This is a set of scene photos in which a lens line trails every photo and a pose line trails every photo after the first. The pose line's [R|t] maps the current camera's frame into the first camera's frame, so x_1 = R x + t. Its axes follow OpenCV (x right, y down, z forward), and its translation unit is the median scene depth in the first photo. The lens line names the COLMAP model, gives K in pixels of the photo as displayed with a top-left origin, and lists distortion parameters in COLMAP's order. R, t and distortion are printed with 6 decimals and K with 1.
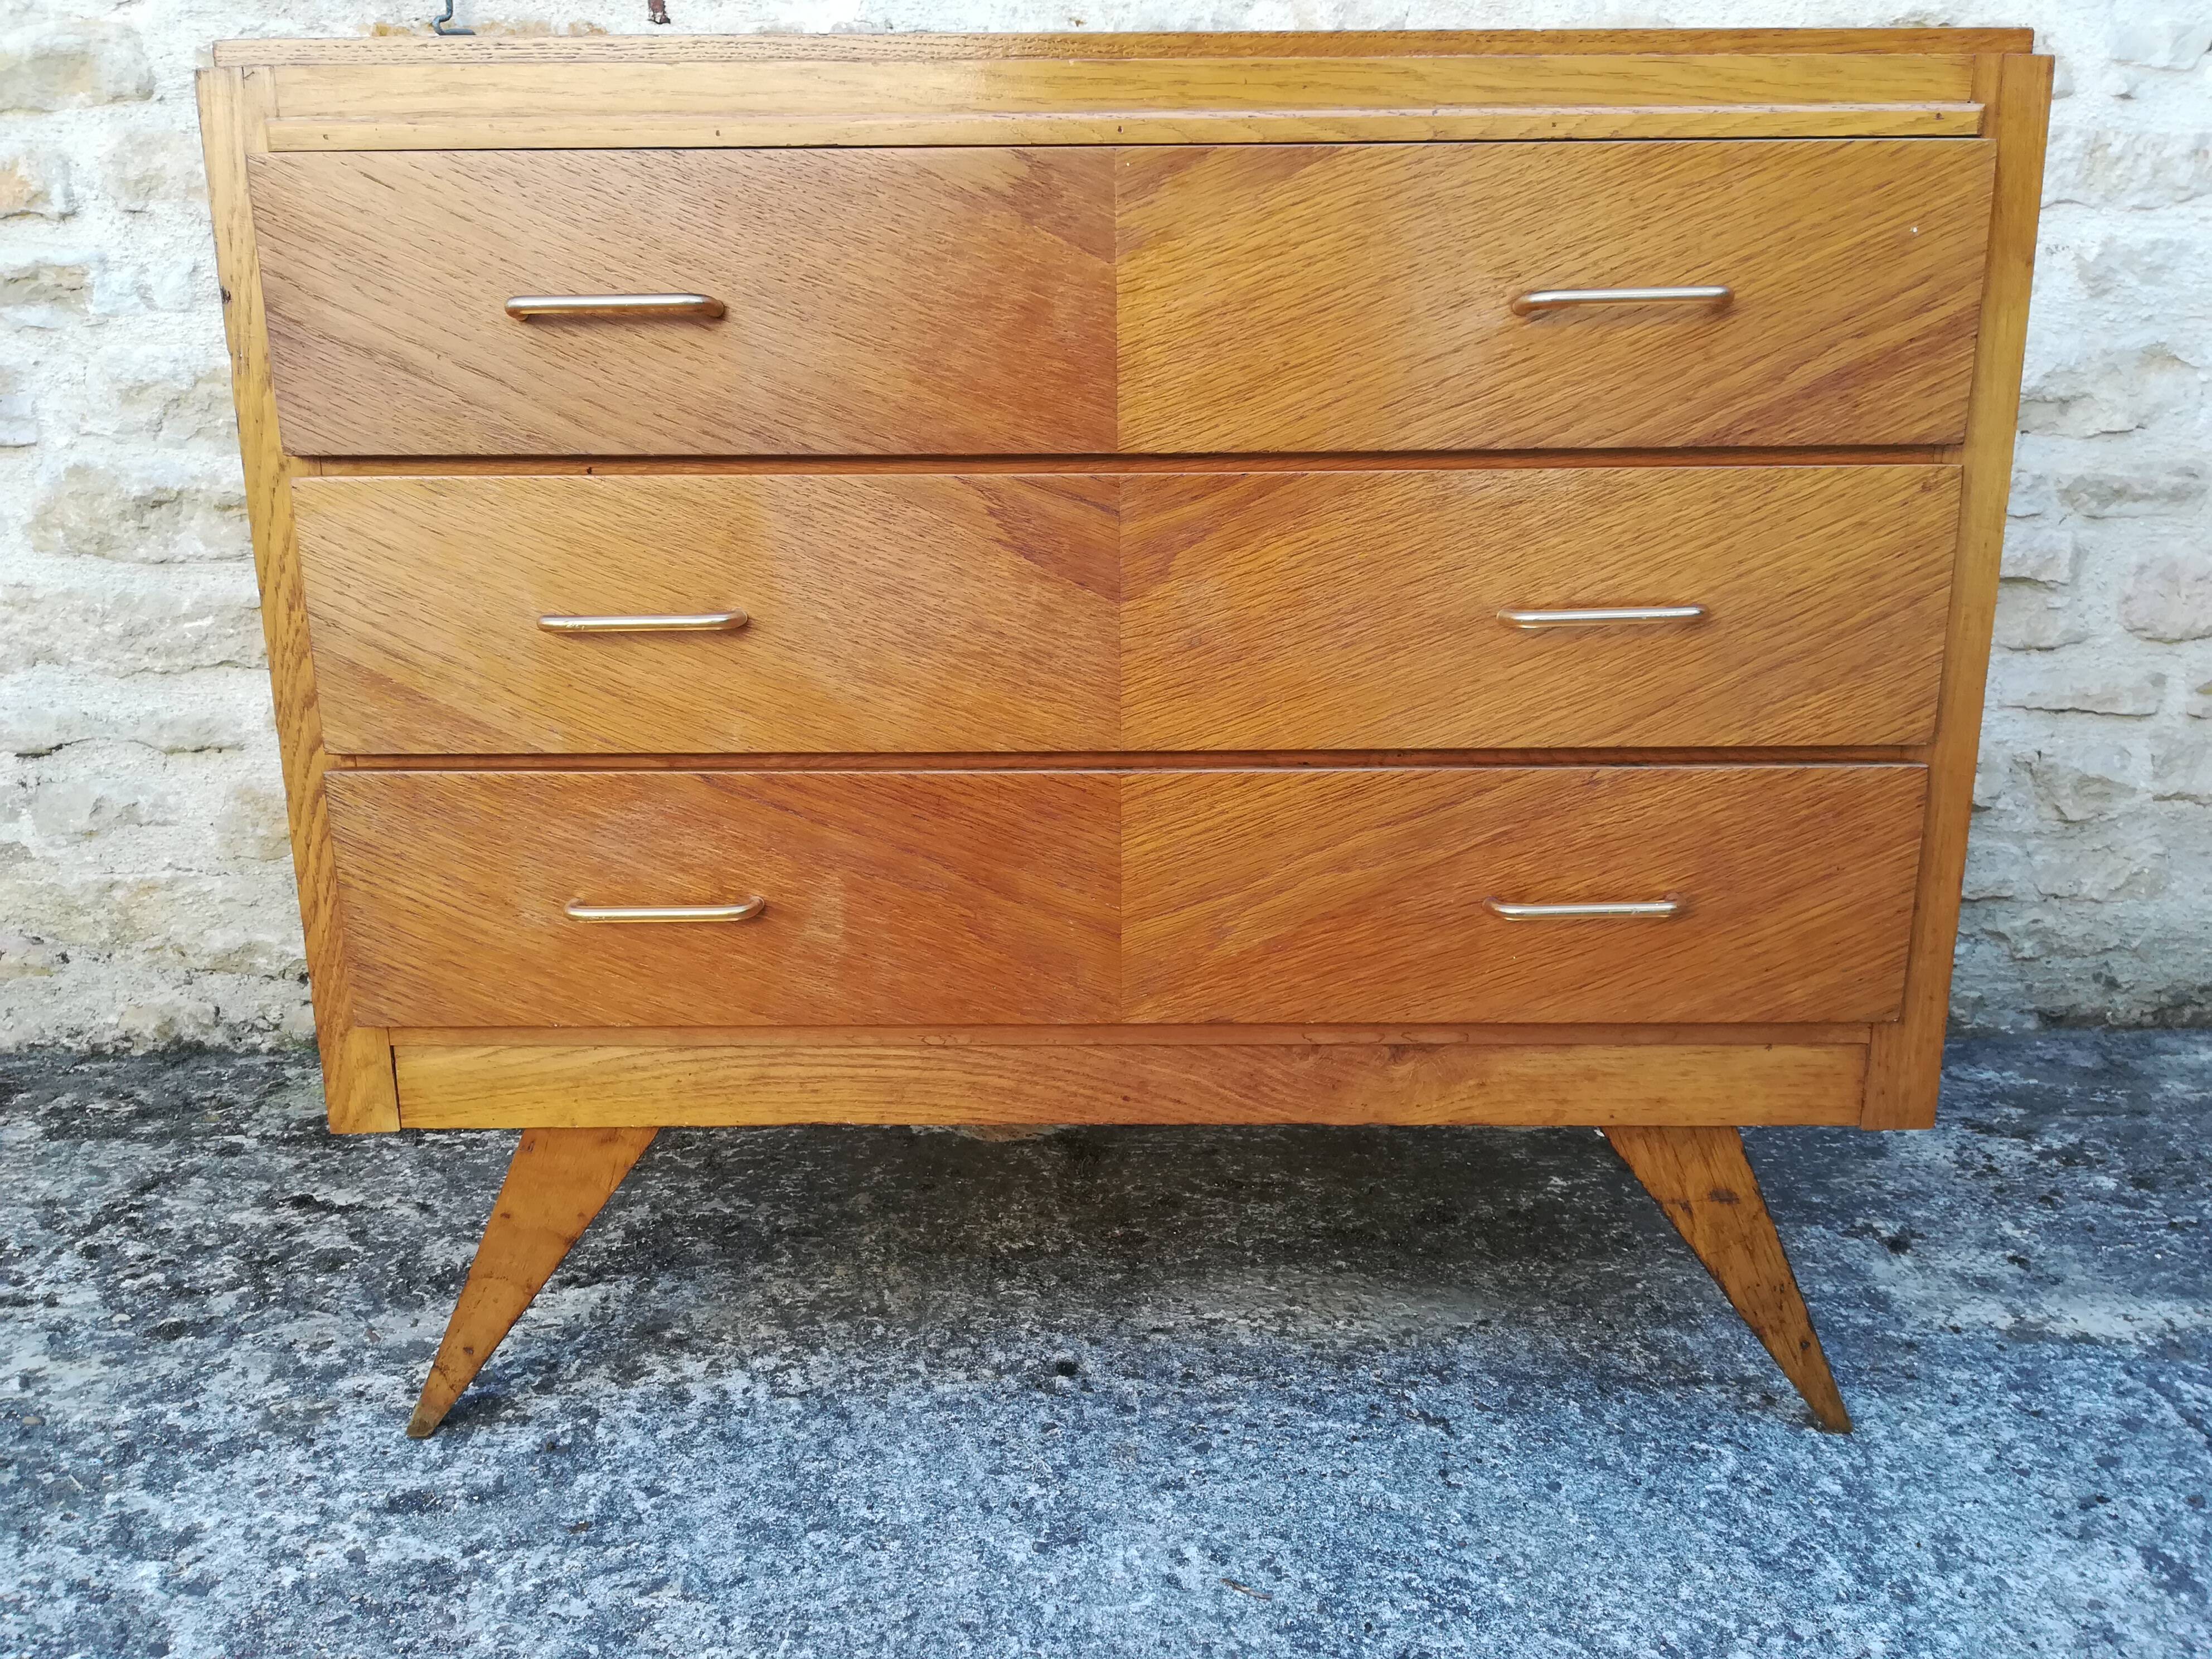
lens RADIAL K [[1734.1, 0, 1105.6], [0, 1734.1, 835.2], [0, 0, 1]] dist [0.048144, -0.076268]
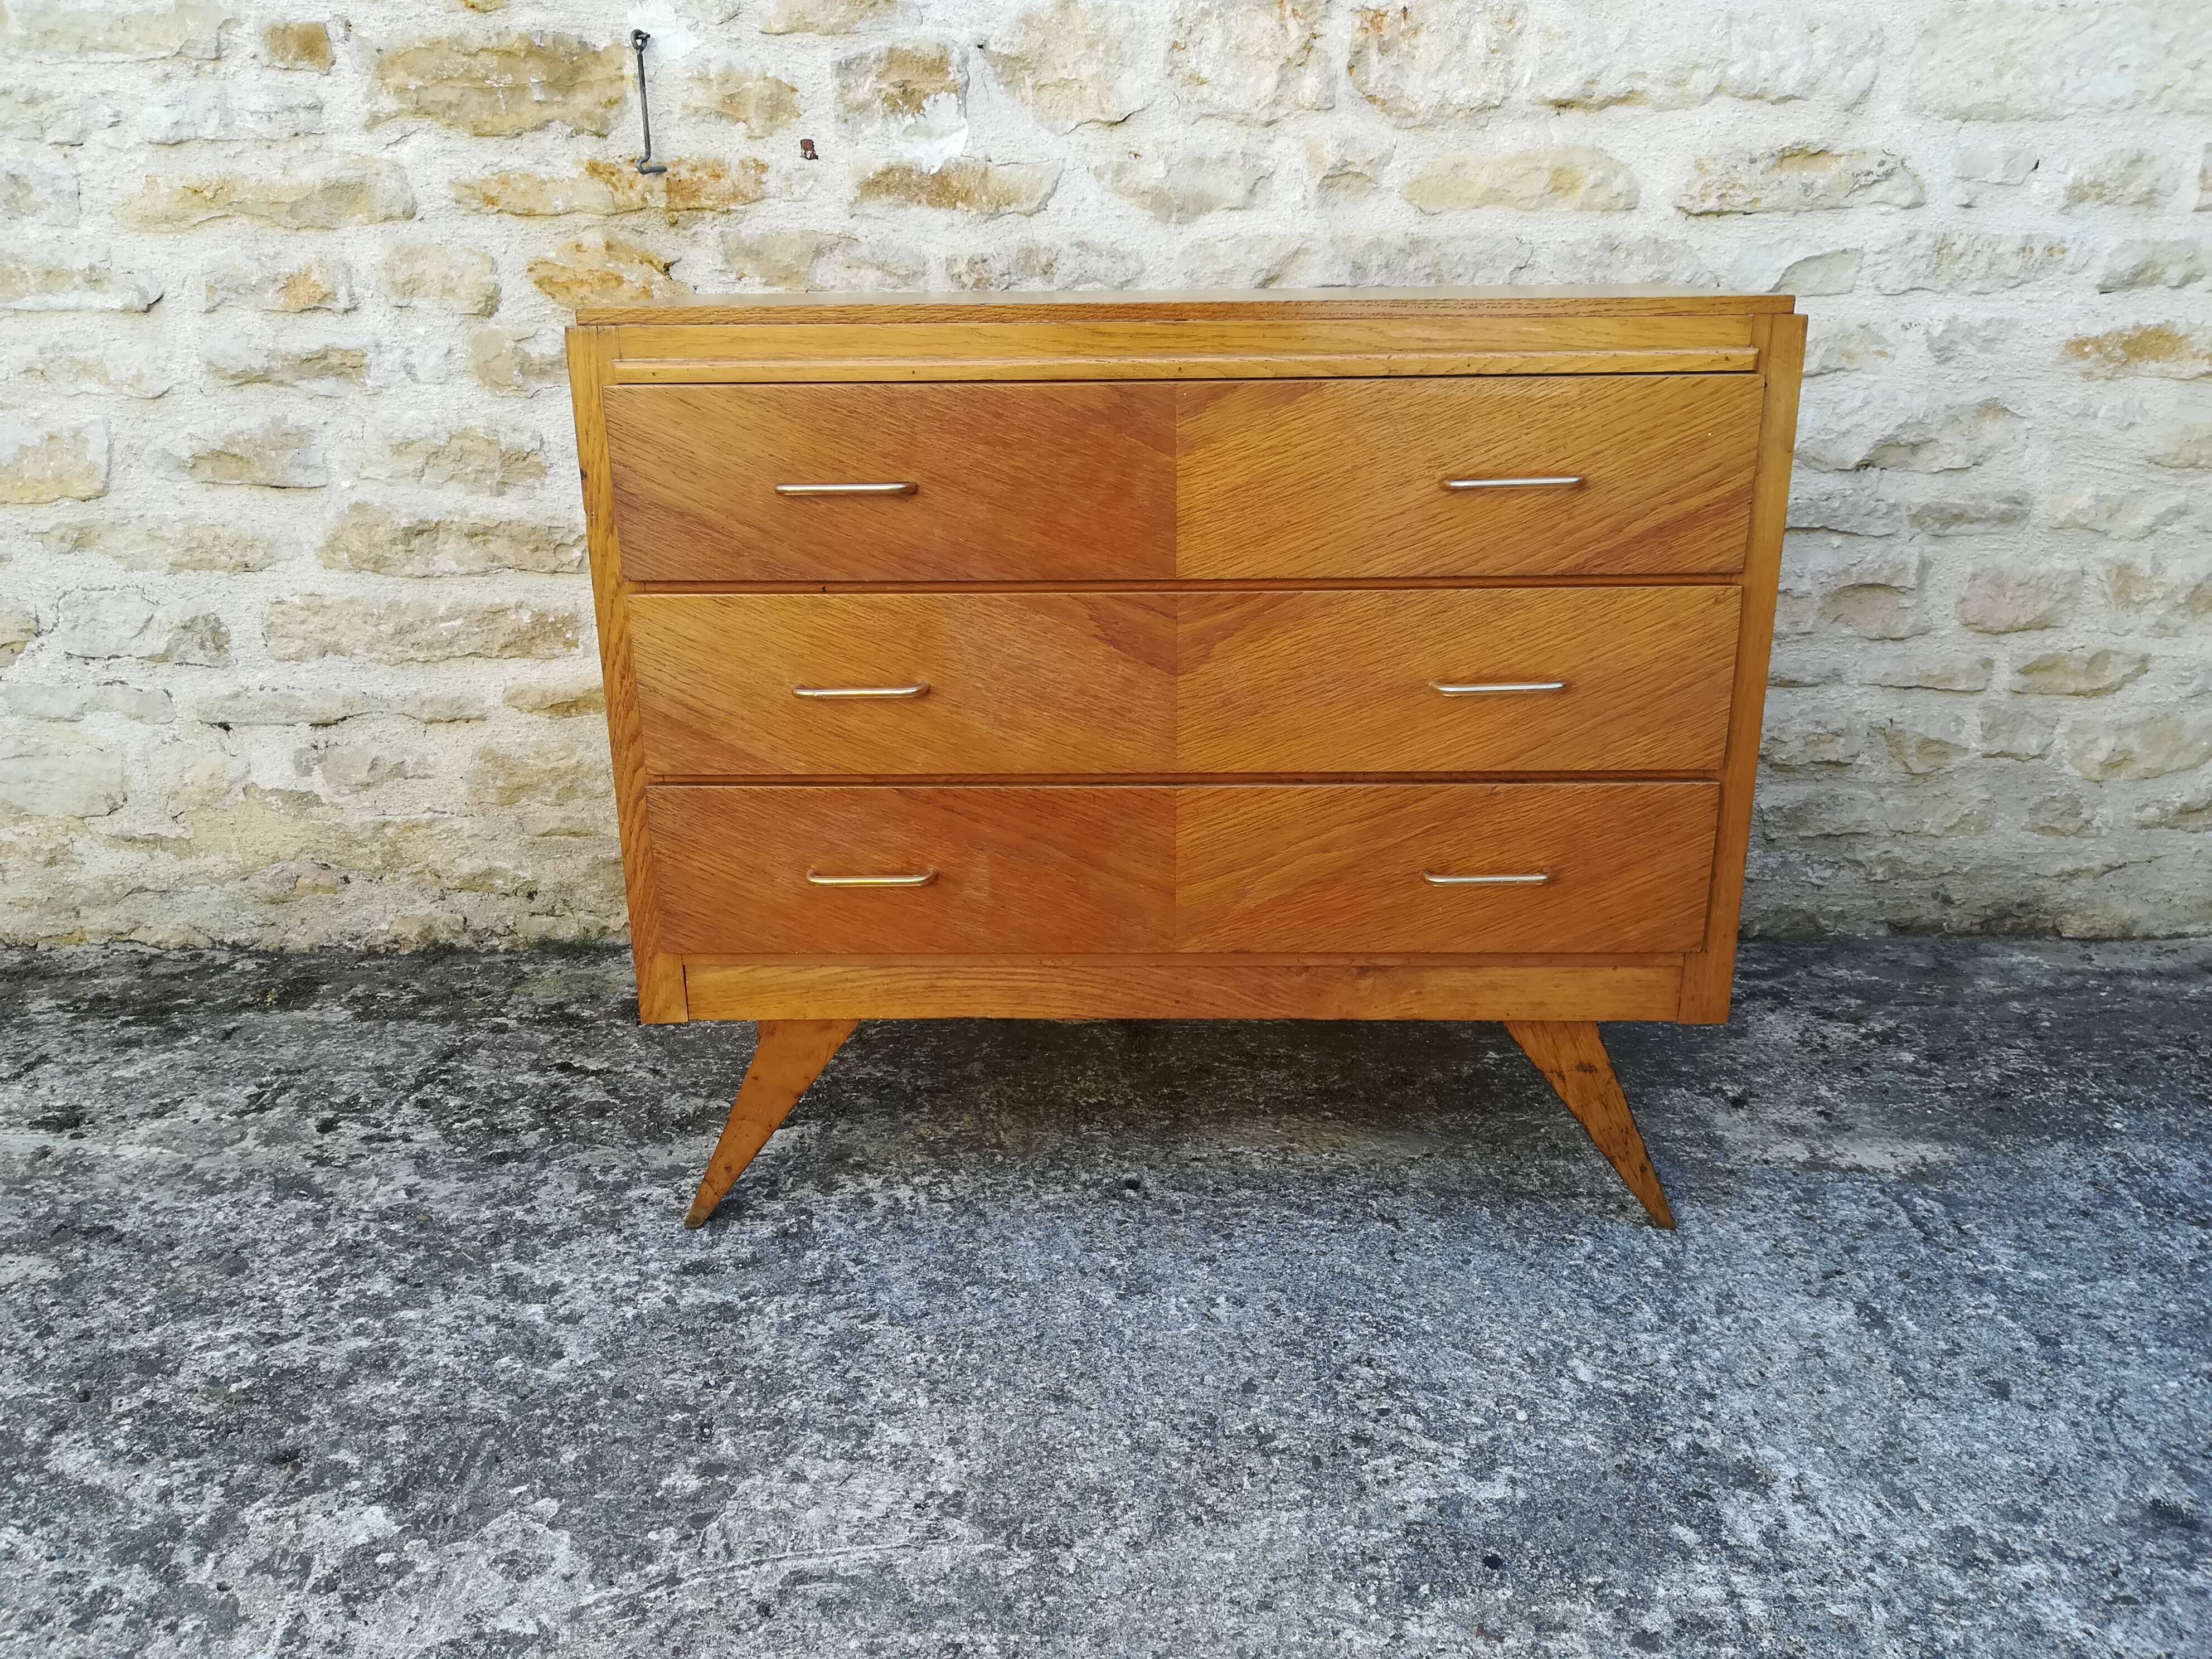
lens RADIAL K [[1734.1, 0, 1103.5], [0, 1734.1, 831.9], [0, 0, 1]] dist [0.048144, -0.076268]
pose [[0.999897, 0.000892, -0.014312, -0.028052], [0.000194, 0.997126, 0.075762, -0.095588], [0.014338, -0.075757, 0.997023, -0.421054]]
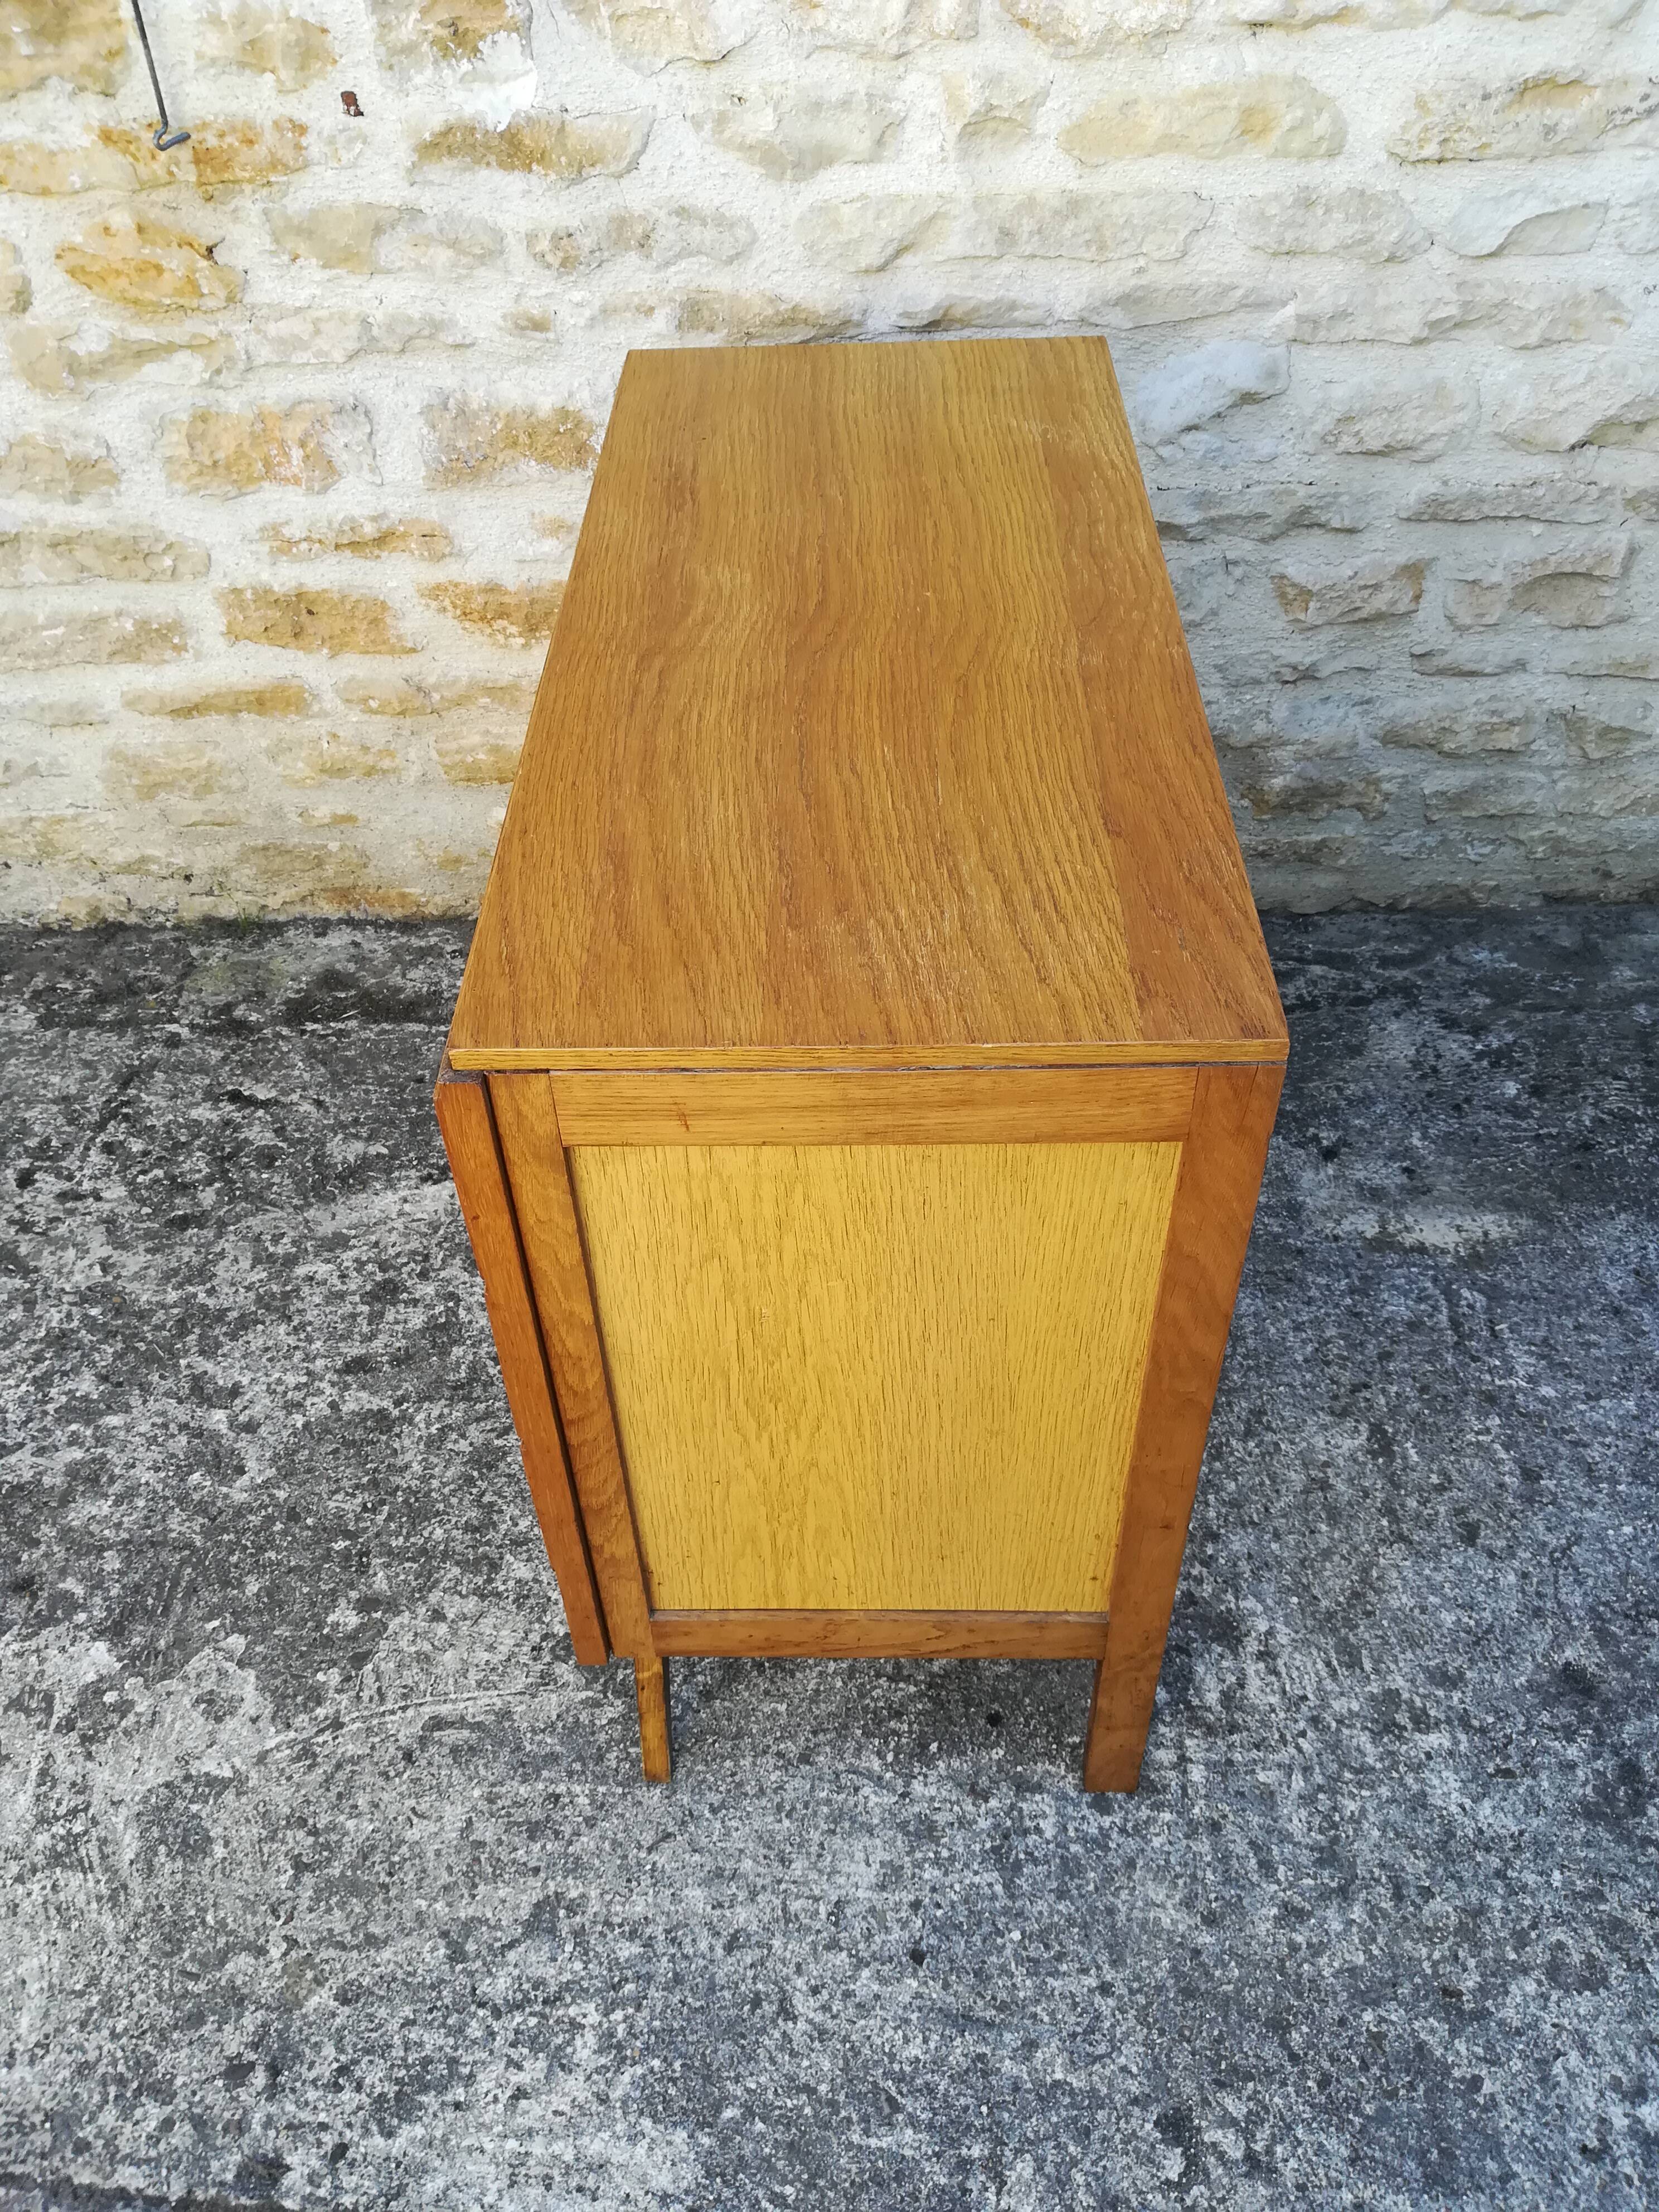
lens RADIAL K [[1734.1, 0, 807.2], [0, 1734.1, 1110.4], [0, 0, 1]] dist [0.048144, -0.076268]
pose [[0.998299, 0.009134, -0.057586, 0.126780], [0.020365, 0.870824, 0.491173, -0.617815], [0.054634, -0.491510, 0.869156, -0.307970]]
